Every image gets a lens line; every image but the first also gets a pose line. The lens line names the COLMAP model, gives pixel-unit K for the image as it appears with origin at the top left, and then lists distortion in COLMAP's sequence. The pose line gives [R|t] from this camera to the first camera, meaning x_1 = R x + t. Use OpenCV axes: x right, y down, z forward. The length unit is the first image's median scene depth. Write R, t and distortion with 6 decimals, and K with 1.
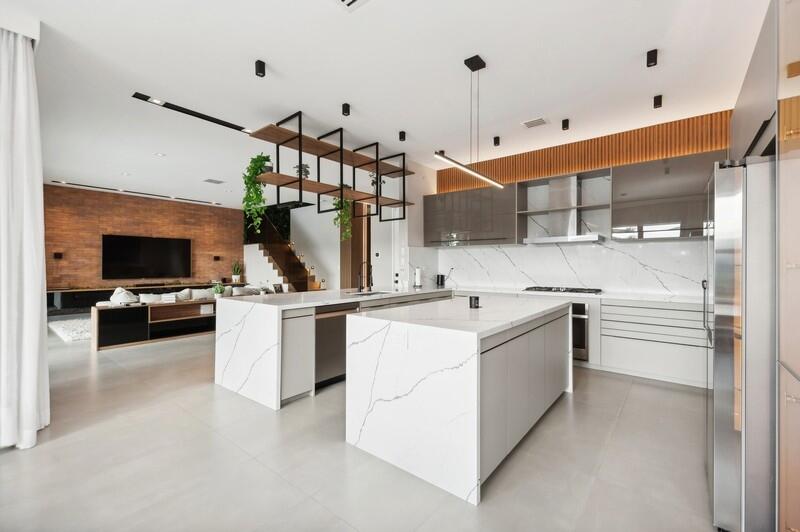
lens RADIAL K [[337.0, 0, 401.9], [0, 337.0, 265.7], [0, 0, 1]] dist [0.014141, 0.000218]
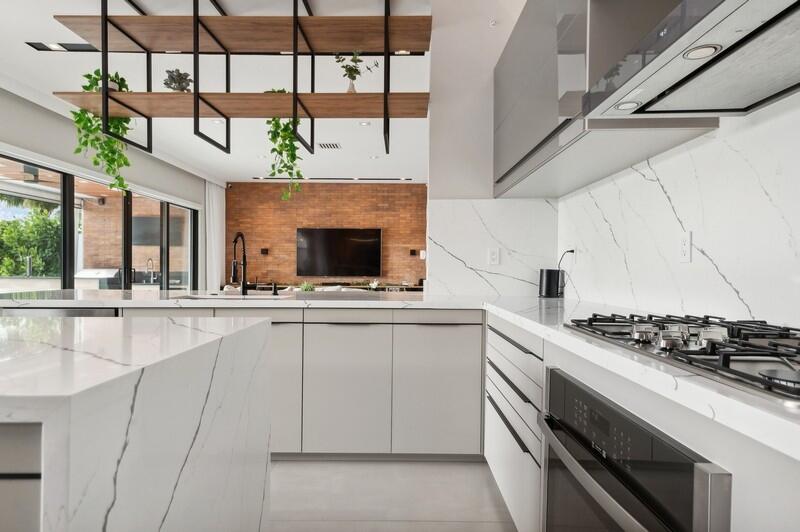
lens RADIAL K [[473.1, 0, 400.5], [0, 473.1, 268.7], [0, 0, 1]] dist [0.027615, 0.001058]
pose [[0.635542, -0.000511, -0.772067, 0.304751], [-0.005600, 0.999970, -0.005272, 0.024809], [0.772046, 0.007674, 0.635520, 0.383996]]
